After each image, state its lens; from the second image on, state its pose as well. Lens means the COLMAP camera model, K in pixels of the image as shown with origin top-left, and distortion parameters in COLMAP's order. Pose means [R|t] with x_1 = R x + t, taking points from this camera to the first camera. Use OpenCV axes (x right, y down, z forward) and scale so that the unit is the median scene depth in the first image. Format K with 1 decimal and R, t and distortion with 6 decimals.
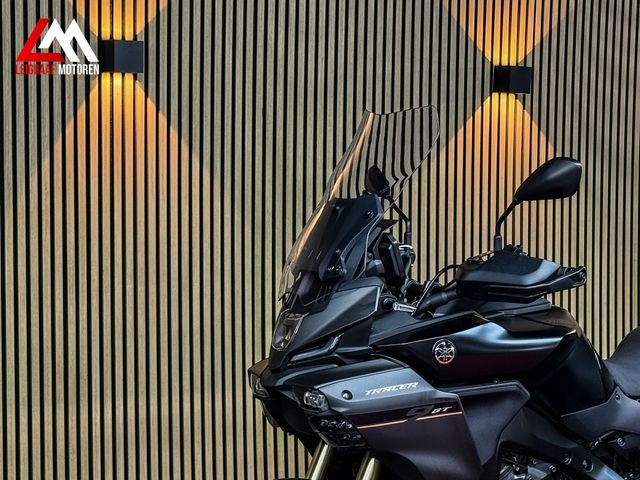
lens RADIAL K [[1368.8, 0, 320.0], [0, 1368.8, 240.0], [0, 0, 1]] dist [0.089433, 0.575944]
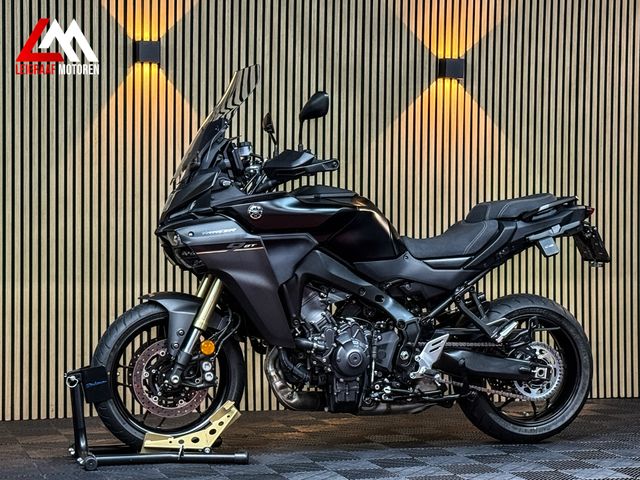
lens RADIAL K [[1368.8, 0, 320.0], [0, 1368.8, 240.0], [0, 0, 1]] dist [0.089433, 0.575944]
pose [[0.973961, 0.007453, -0.226593, 0.468150], [-0.015768, 0.999266, -0.034910, 0.149147], [0.226167, 0.037574, 0.973364, -0.505512]]
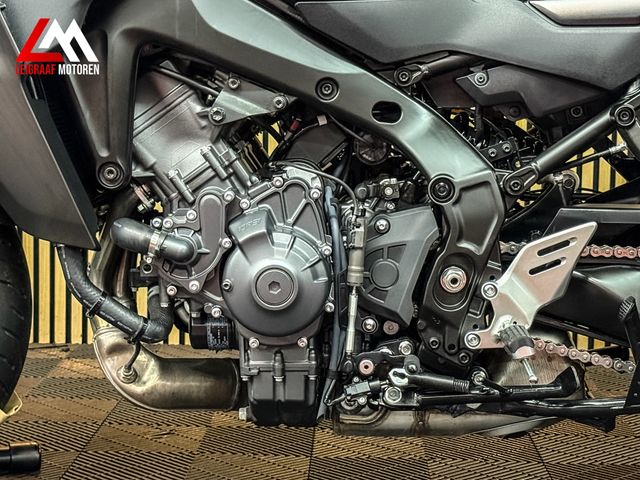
lens RADIAL K [[1368.8, 0, 320.0], [0, 1368.8, 240.0], [0, 0, 1]] dist [0.089433, 0.575944]
pose [[0.839802, 0.075852, -0.537568, 0.451607], [-0.036261, 0.995817, 0.083864, 0.165679], [0.541681, -0.050936, 0.839039, 0.529626]]
